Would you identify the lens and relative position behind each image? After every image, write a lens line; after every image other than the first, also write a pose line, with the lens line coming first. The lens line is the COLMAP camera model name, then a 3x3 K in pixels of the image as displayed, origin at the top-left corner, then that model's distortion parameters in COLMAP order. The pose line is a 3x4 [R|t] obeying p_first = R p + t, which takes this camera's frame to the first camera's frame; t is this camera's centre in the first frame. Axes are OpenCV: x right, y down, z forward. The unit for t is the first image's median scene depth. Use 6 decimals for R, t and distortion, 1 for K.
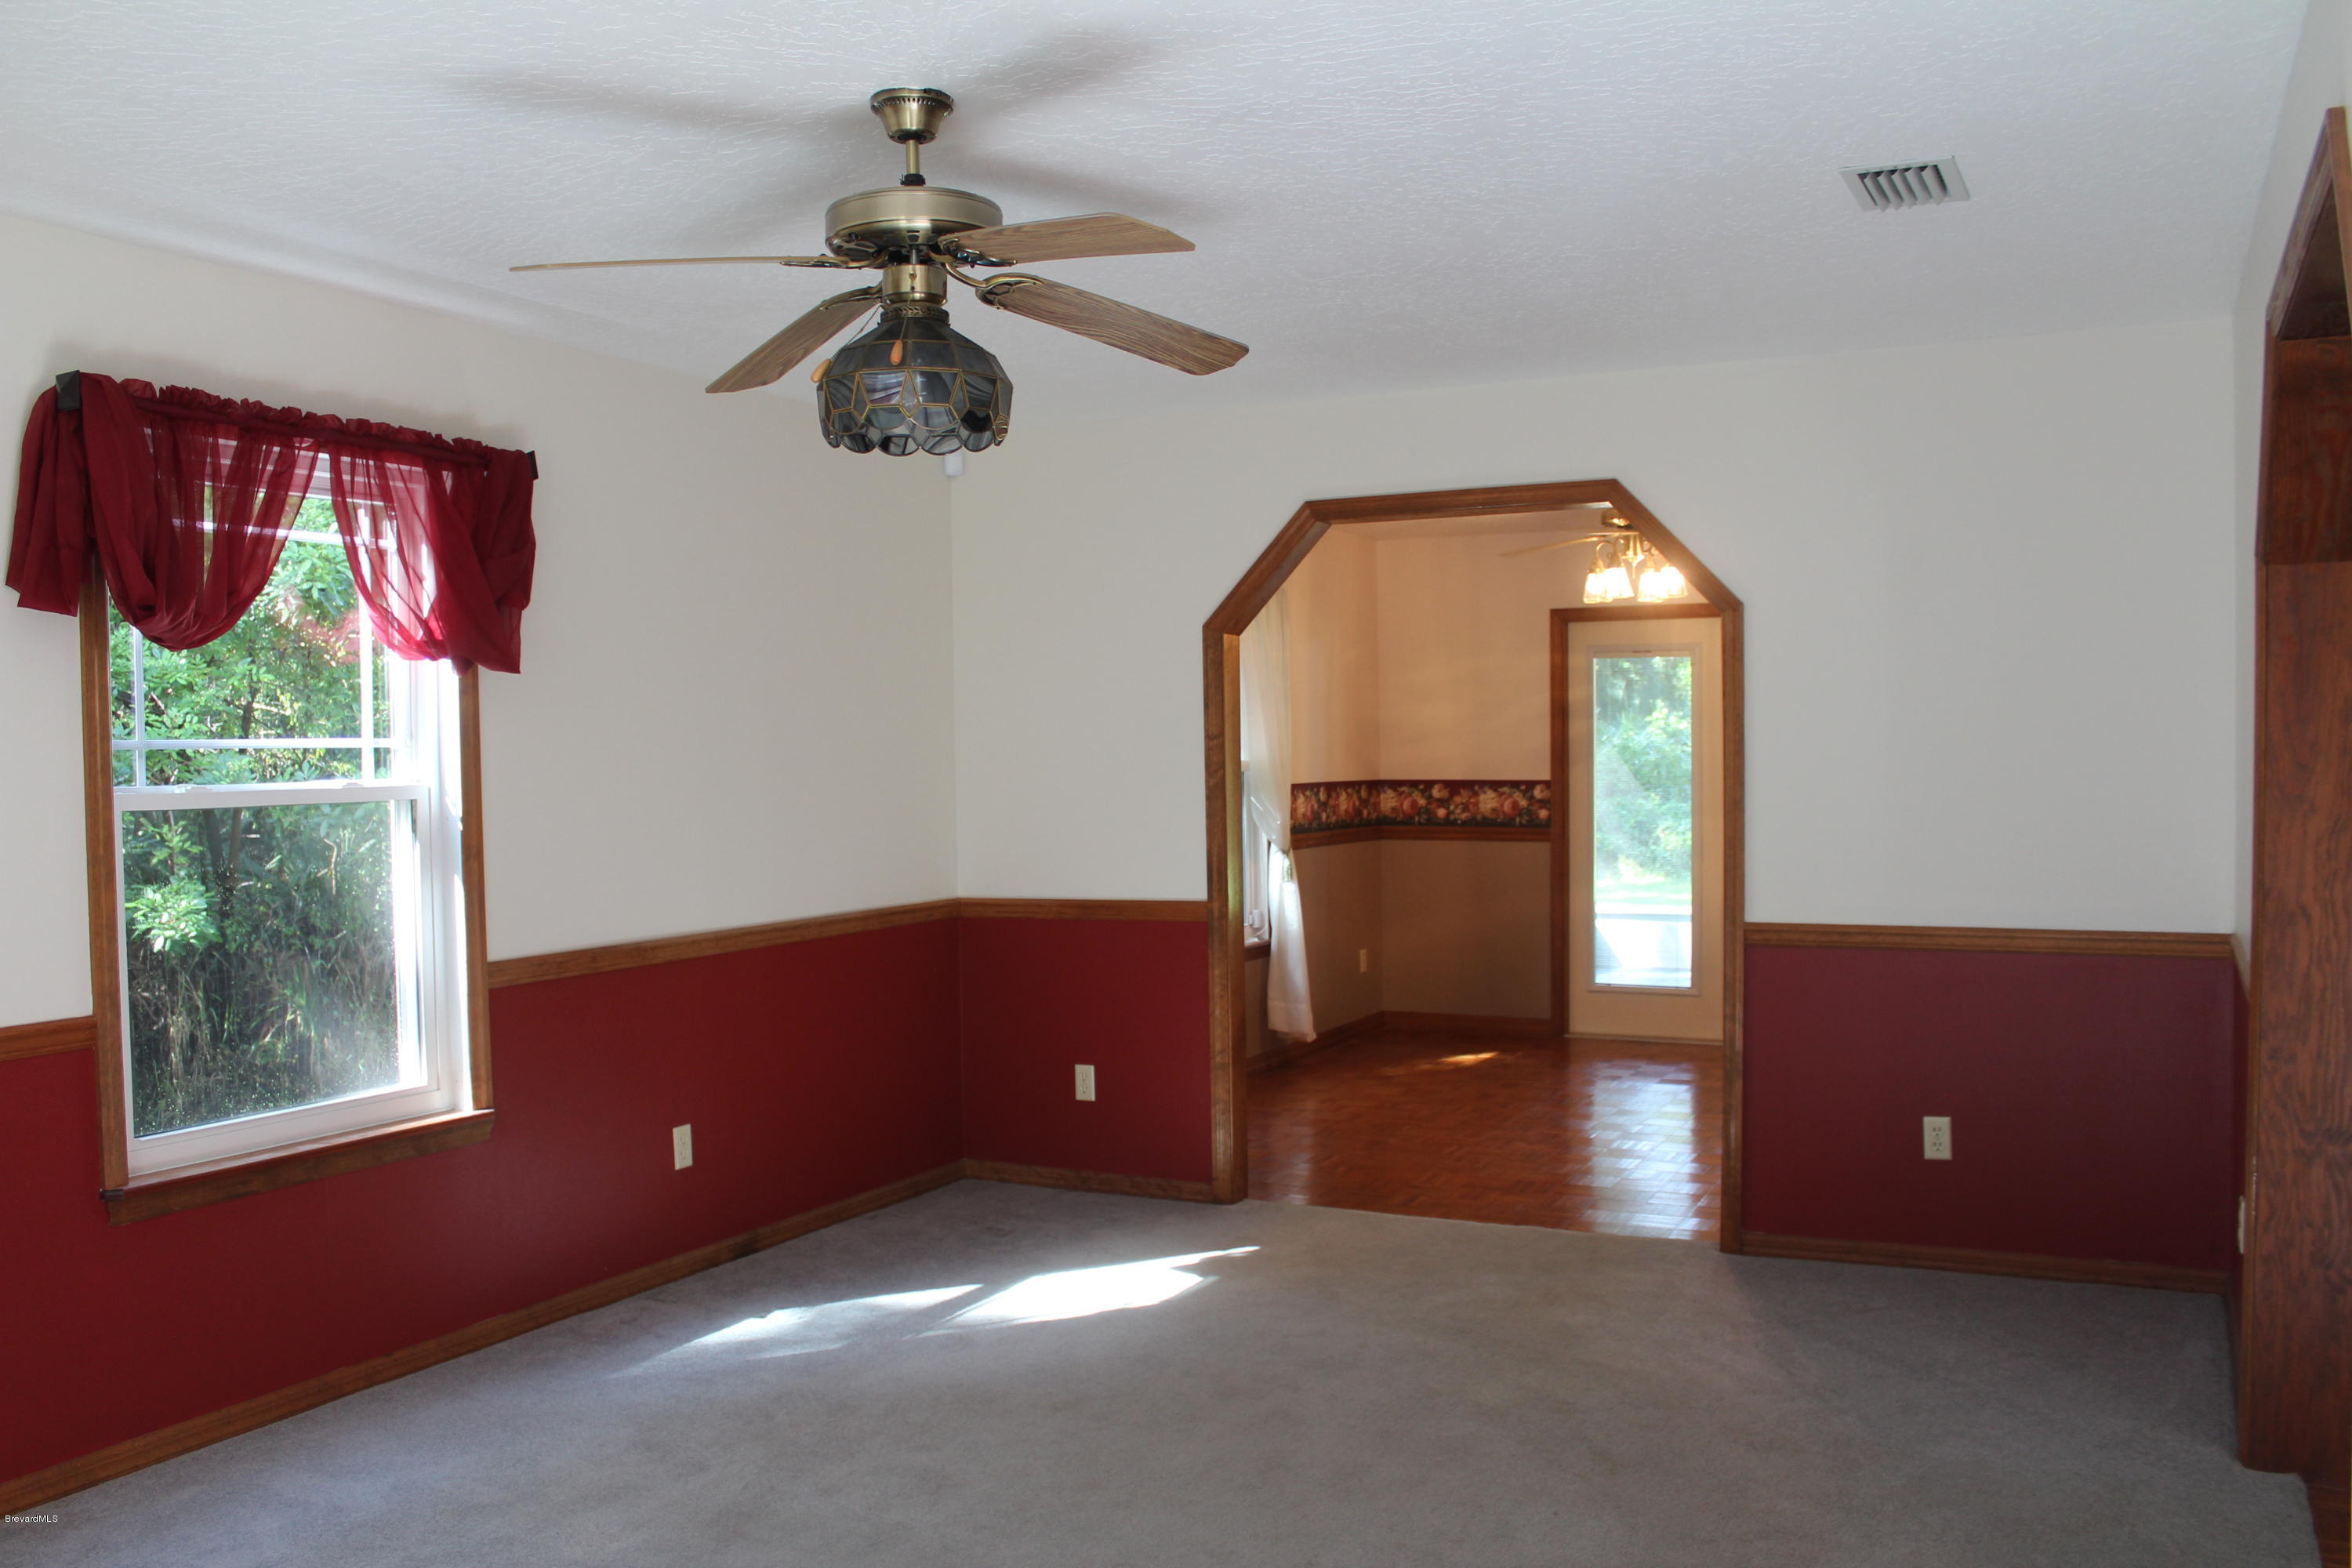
lens RADIAL K [[1951.8, 0, 1148.9], [0, 1951.8, 828.5], [0, 0, 1]] dist [-0.162156, 0.129725]
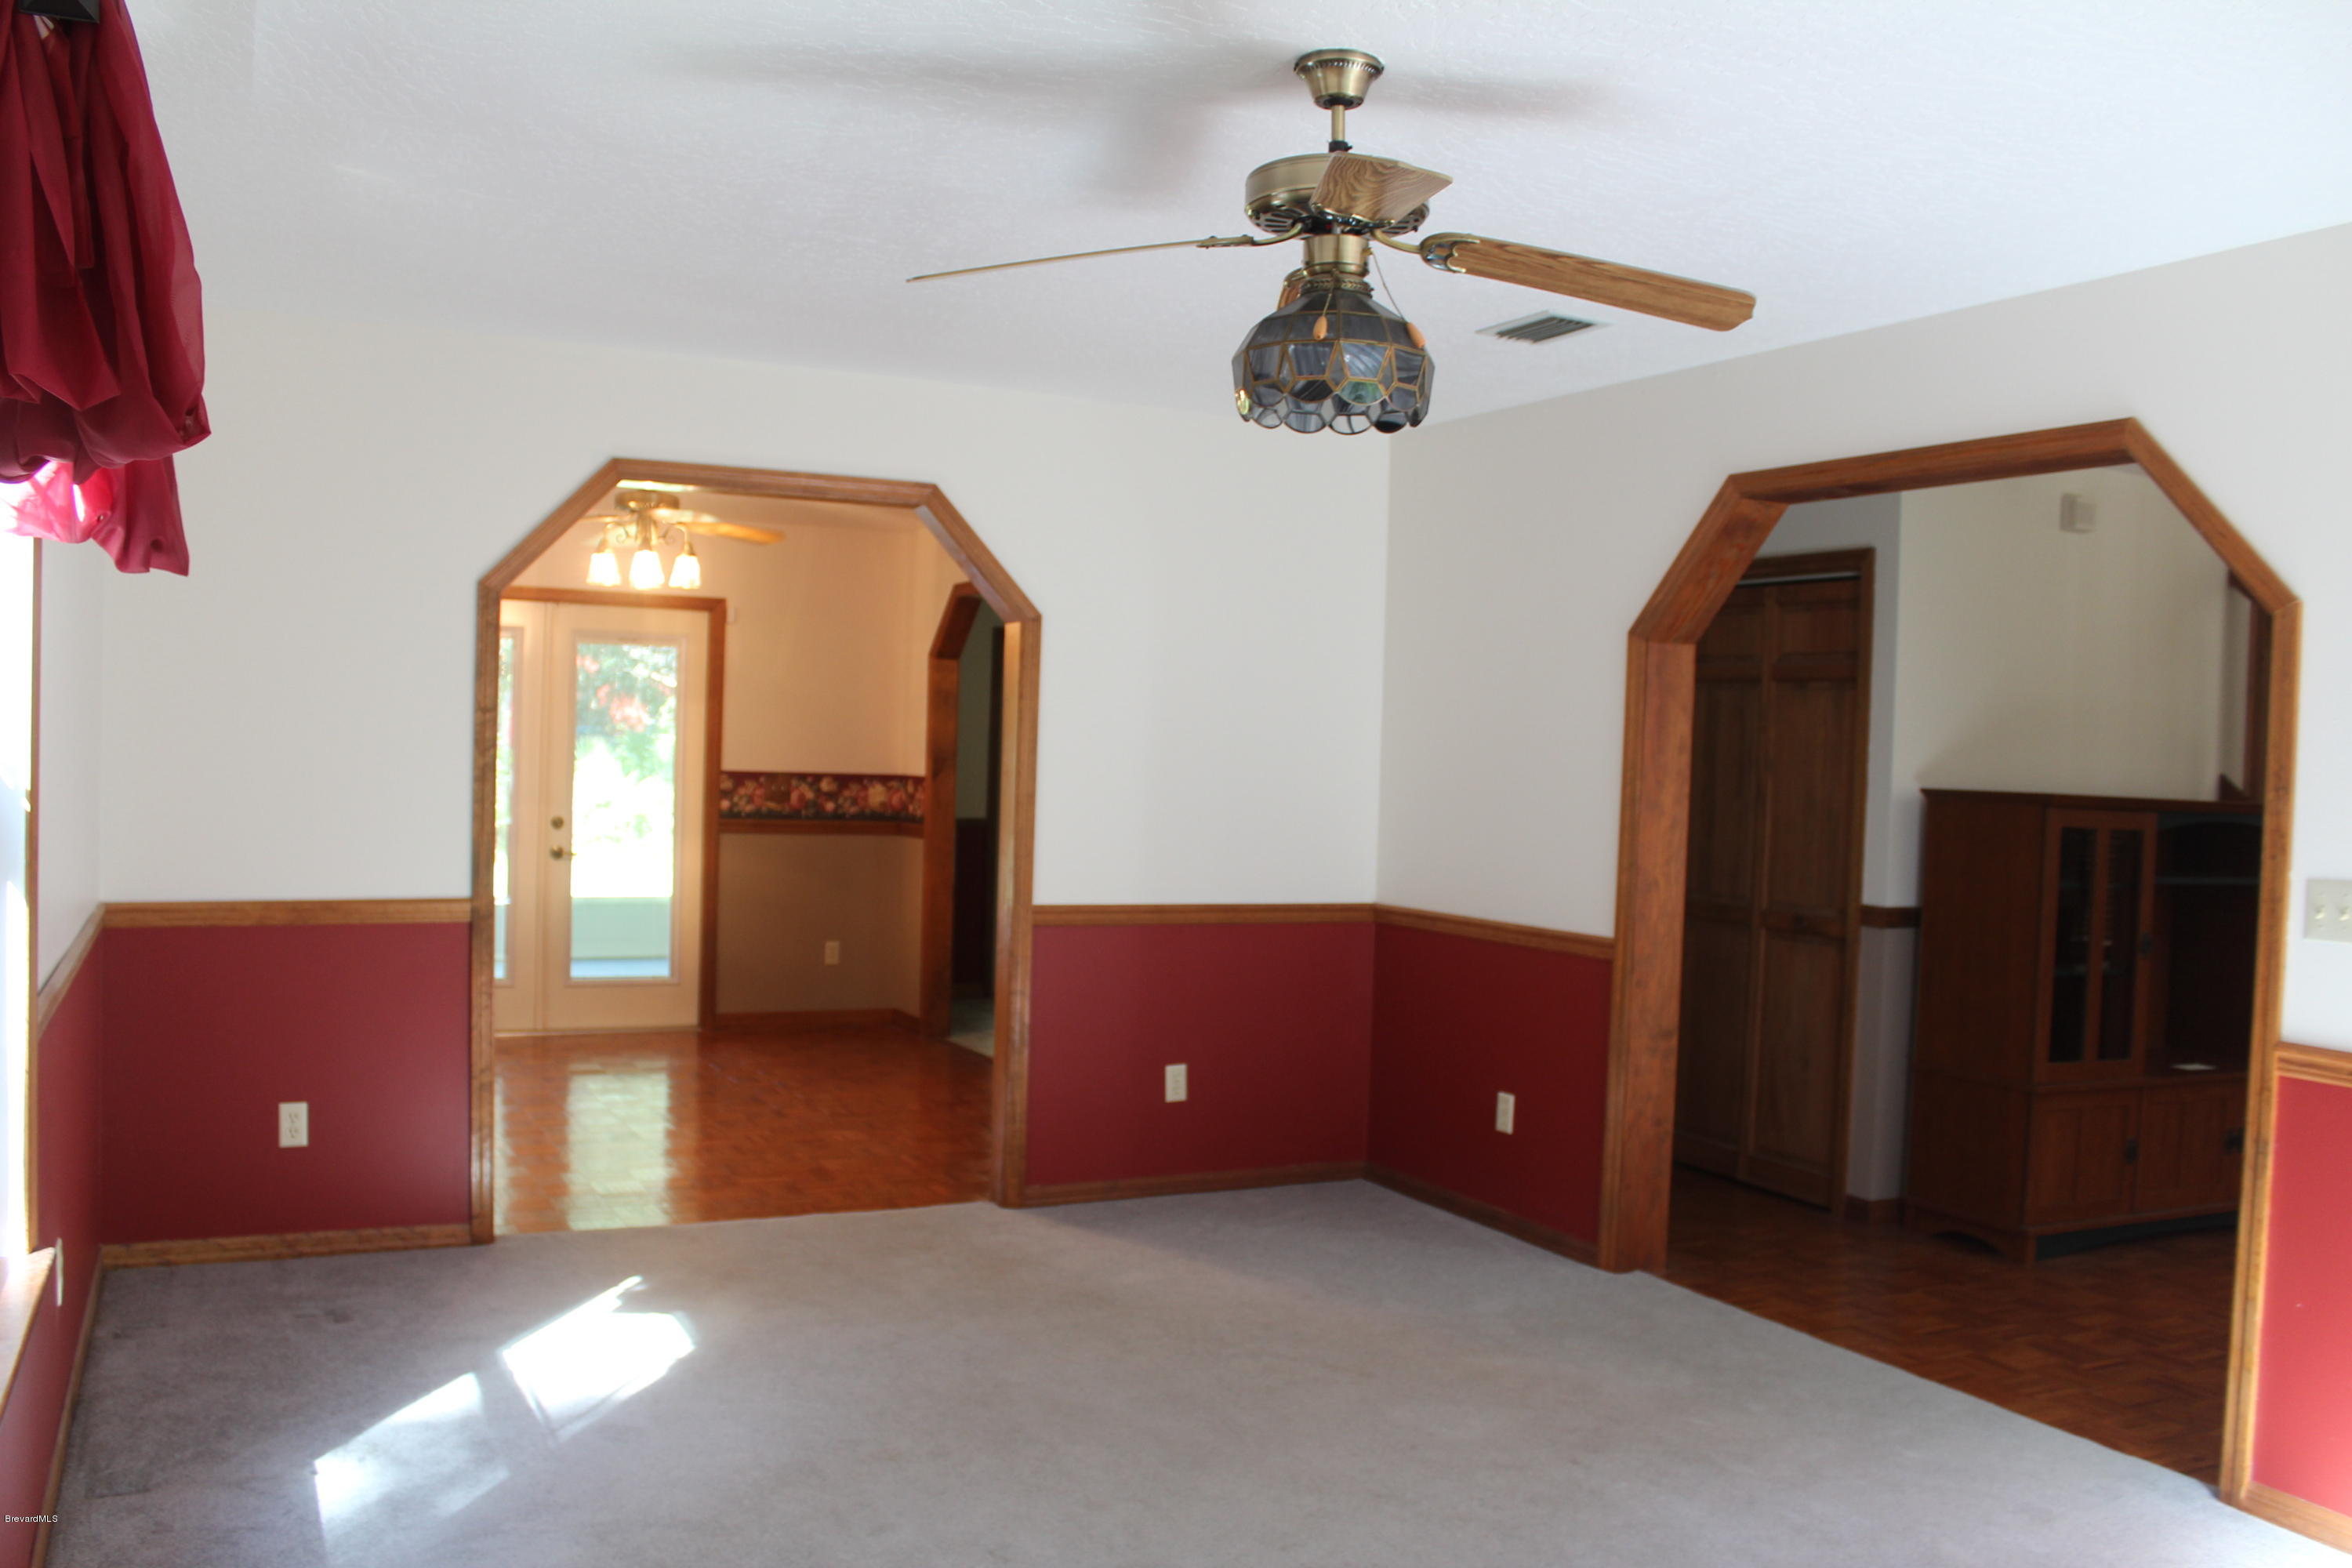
lens RADIAL K [[1951.8, 0, 1148.9], [0, 1951.8, 828.5], [0, 0, 1]] dist [-0.162156, 0.129725]
pose [[0.586558, 0.003542, 0.809899, -0.554585], [-0.009385, 0.999953, 0.002424, 0.001652], [-0.809853, -0.009023, 0.586564, 0.294363]]
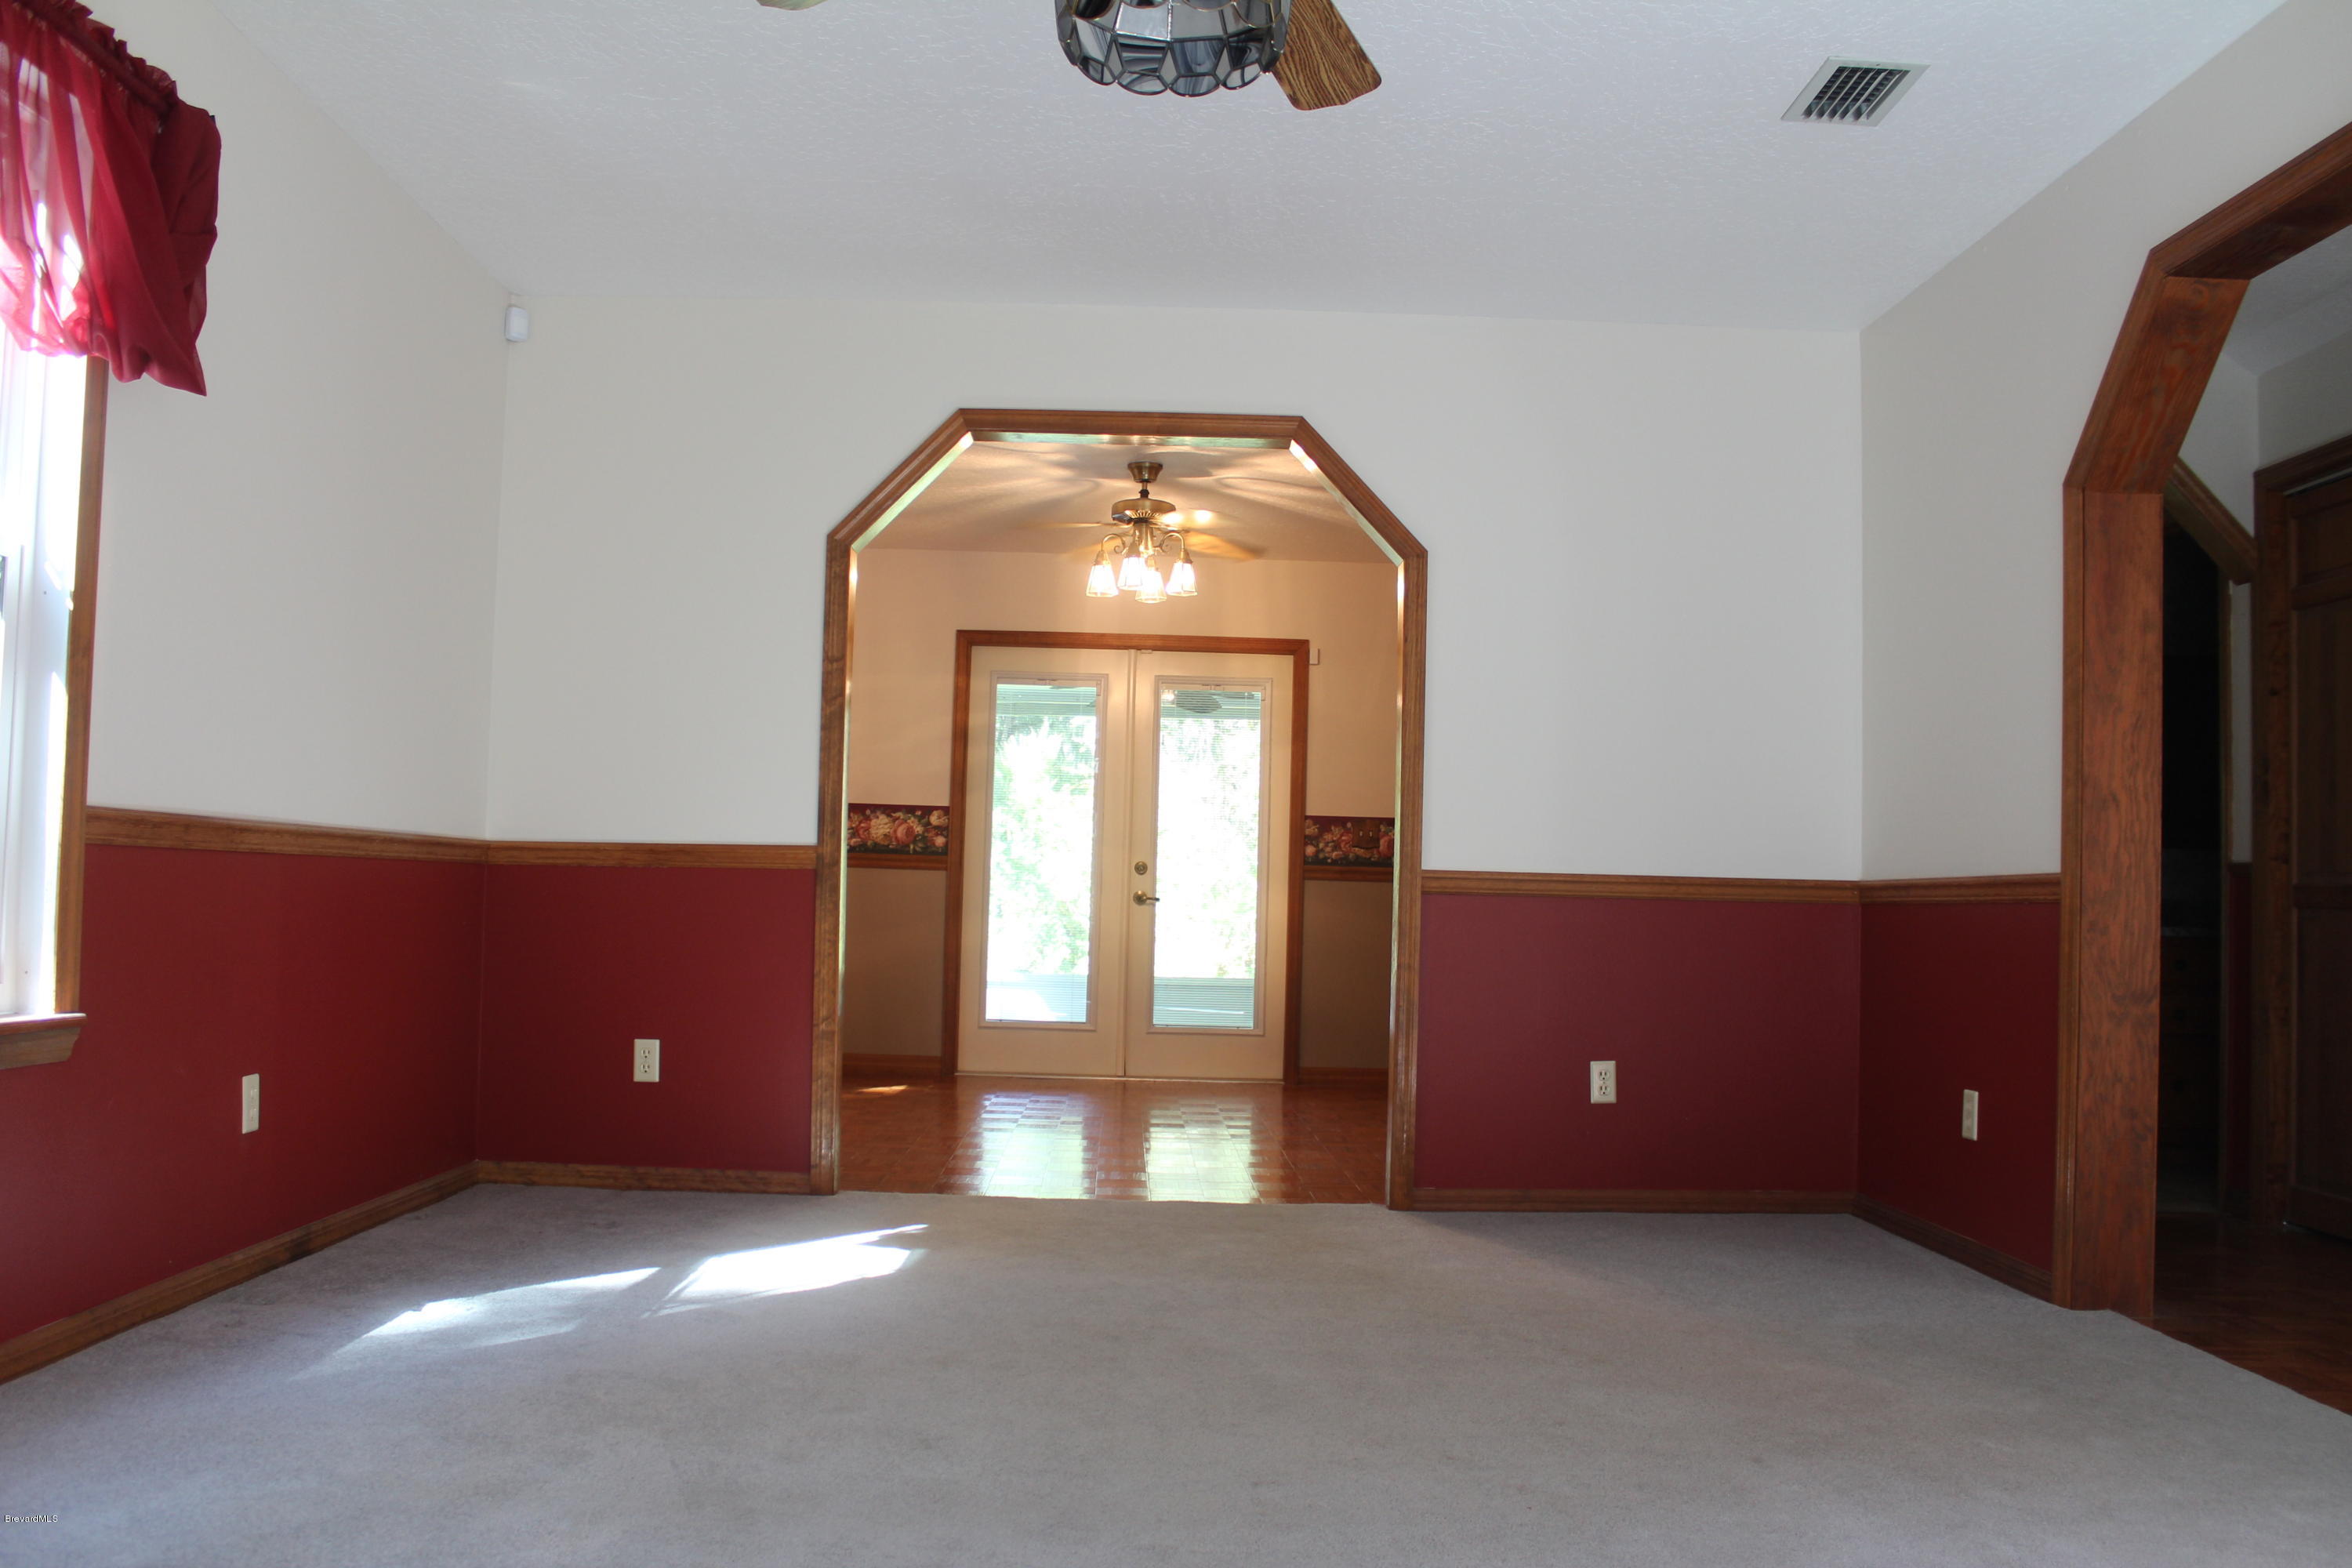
lens RADIAL K [[1951.8, 0, 1148.9], [0, 1951.8, 828.5], [0, 0, 1]] dist [-0.162156, 0.129725]
pose [[0.882383, 0.055223, 0.467280, -0.282829], [-0.020158, 0.996614, -0.079715, 0.110457], [-0.470100, 0.060919, 0.880508, 0.184564]]
